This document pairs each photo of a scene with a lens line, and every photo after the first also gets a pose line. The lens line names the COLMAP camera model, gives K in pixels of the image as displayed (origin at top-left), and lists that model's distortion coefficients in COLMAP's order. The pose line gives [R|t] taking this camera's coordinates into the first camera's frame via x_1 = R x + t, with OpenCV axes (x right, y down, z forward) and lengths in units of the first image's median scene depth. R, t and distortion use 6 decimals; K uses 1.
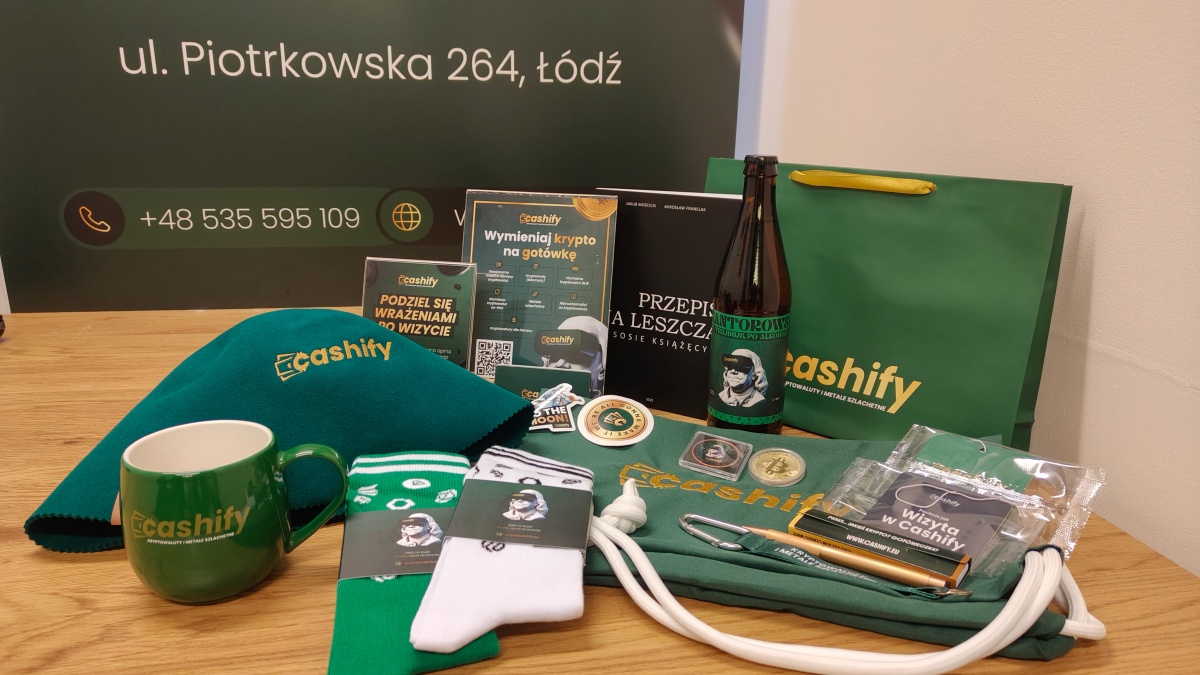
lens RADIAL K [[817.7, 0, 598.5], [0, 817.7, 342.9], [0, 0, 1]] dist [0.032550, -0.046229]
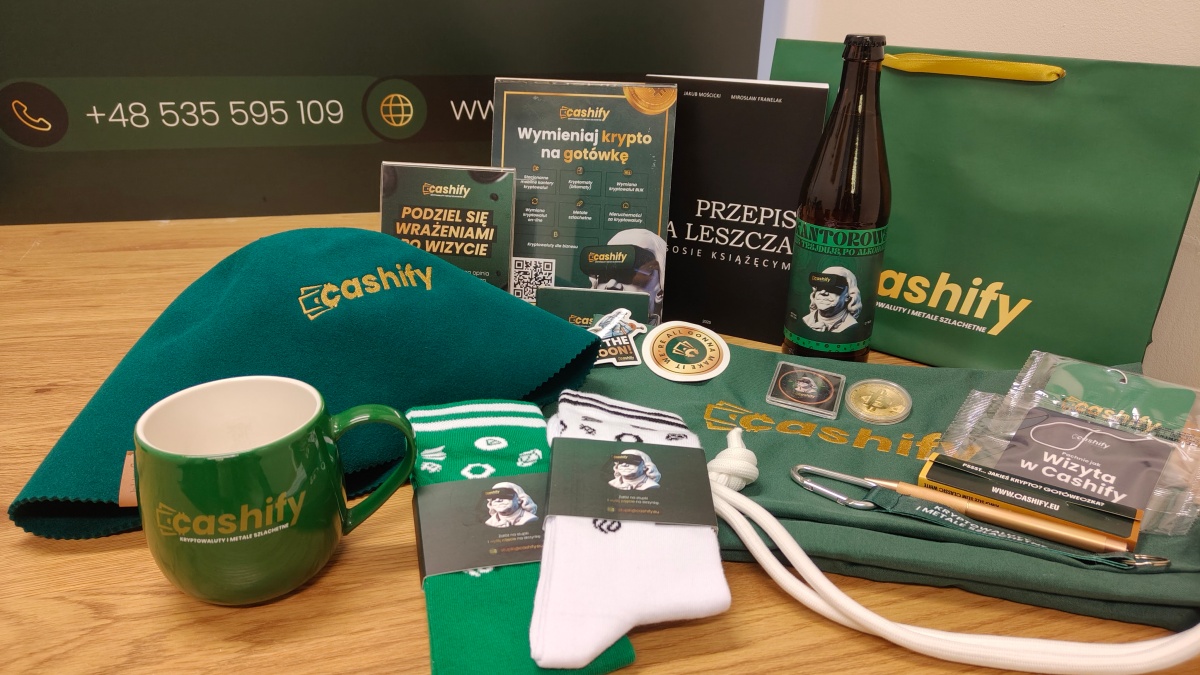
lens RADIAL K [[817.7, 0, 598.5], [0, 817.7, 342.9], [0, 0, 1]] dist [0.032550, -0.046229]
pose [[0.998207, -0.022179, 0.055590, -0.141008], [0.014906, 0.991663, 0.127996, -0.030959], [-0.057965, -0.126938, 0.990216, 0.165252]]
